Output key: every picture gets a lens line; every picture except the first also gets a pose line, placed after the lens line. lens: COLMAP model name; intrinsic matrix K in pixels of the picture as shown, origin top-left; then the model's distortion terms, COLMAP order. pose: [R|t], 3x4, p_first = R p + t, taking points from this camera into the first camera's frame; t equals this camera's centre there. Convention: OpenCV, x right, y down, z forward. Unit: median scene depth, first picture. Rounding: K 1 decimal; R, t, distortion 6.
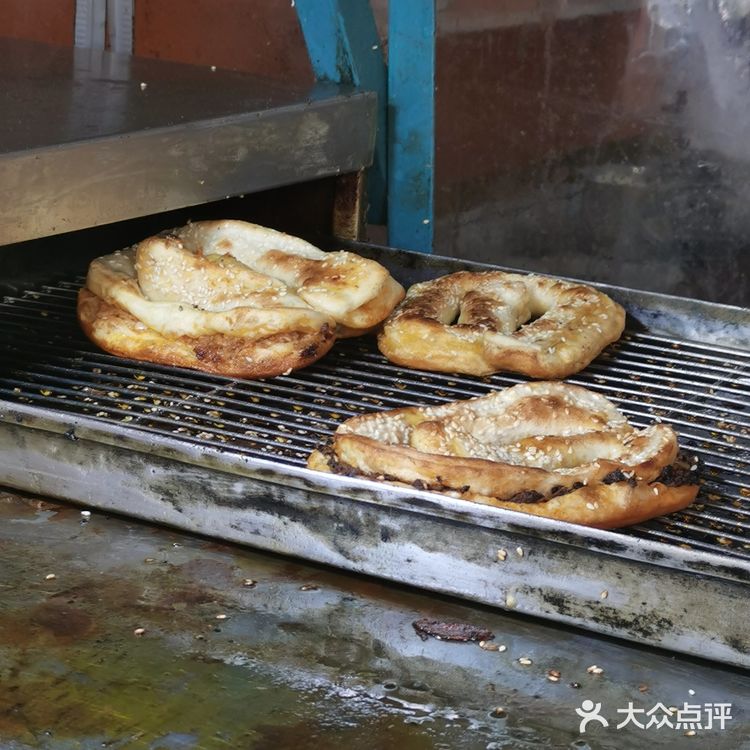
lens RADIAL K [[2250.5, 0, 375.0], [0, 2250.5, 375.0], [0, 0, 1]] dist [0.091300, -0.409699]
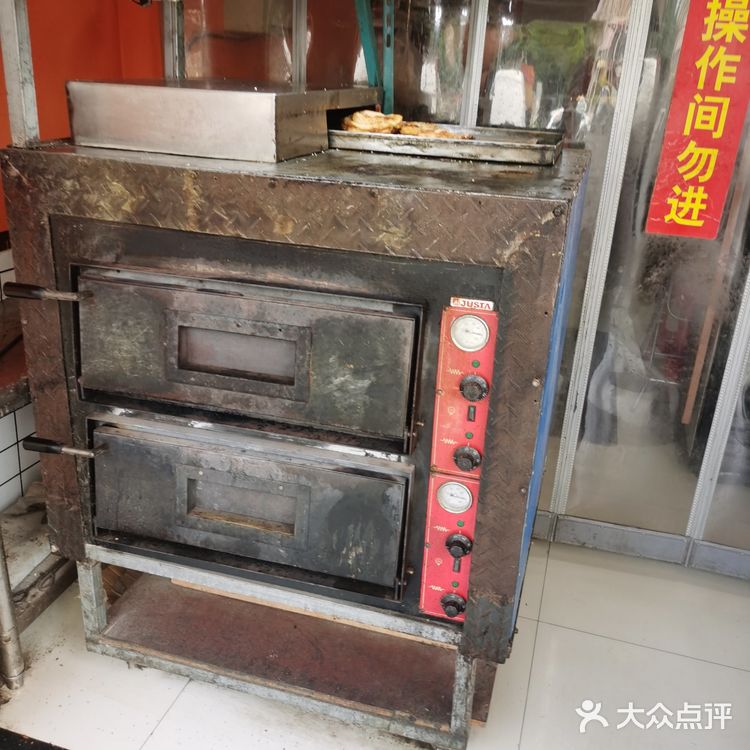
lens RADIAL K [[783.2, 0, 375.0], [0, 783.2, 375.0], [0, 0, 1]] dist [0.052600, -0.045600]
pose [[0.975725, -0.097264, 0.196215, -0.454255], [0.070010, 0.987480, 0.141355, 0.271257], [-0.207507, -0.124187, 0.970319, -0.795980]]
